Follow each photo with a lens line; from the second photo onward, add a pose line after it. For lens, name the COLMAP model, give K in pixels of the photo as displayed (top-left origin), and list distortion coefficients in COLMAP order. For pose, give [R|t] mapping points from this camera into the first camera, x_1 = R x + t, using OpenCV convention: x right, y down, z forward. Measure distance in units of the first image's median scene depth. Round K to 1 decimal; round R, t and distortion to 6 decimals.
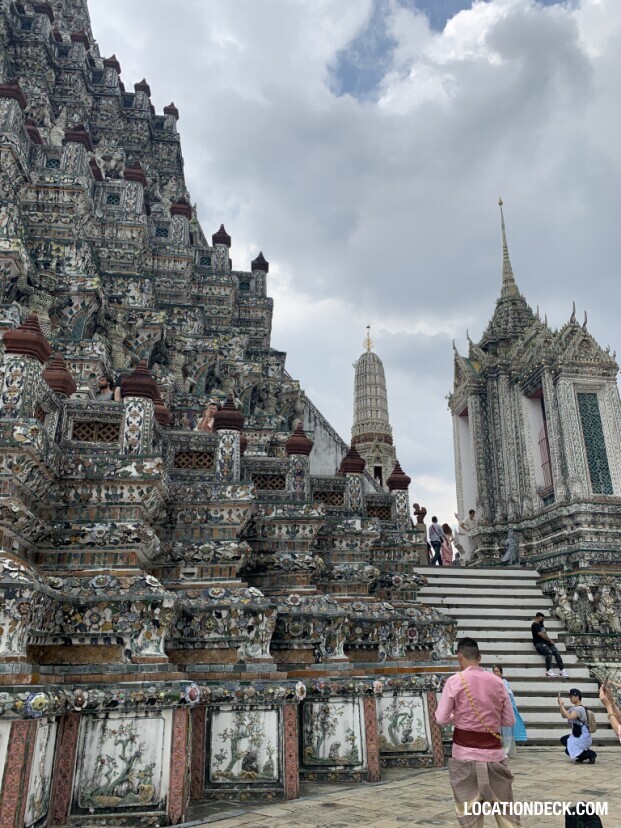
lens RADIAL K [[630.1, 0, 313.5], [0, 630.1, 411.9], [0, 0, 1]] dist [0.045536, -0.058197]
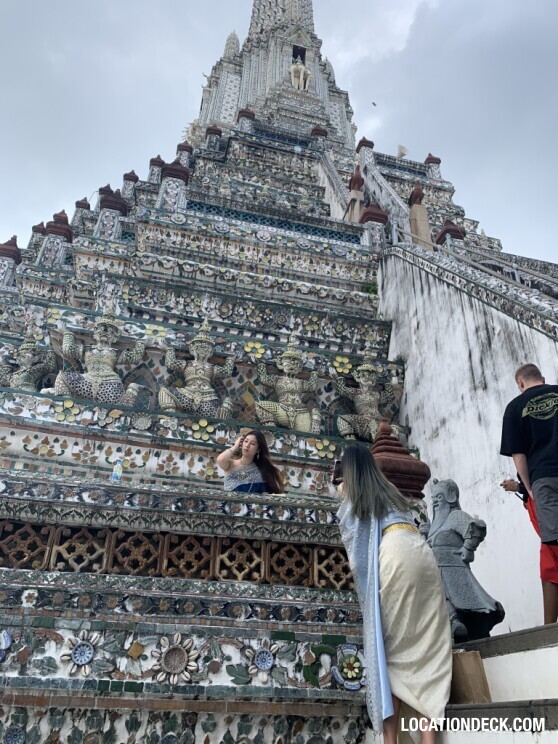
lens RADIAL K [[566.1, 0, 287.1], [0, 566.1, 368.6], [0, 0, 1]] dist [0.045536, -0.058197]
pose [[0.158484, -0.531595, -0.832040, 0.433078], [0.350915, 0.817998, -0.455782, 0.319096], [0.922898, -0.219741, 0.316184, 1.255324]]
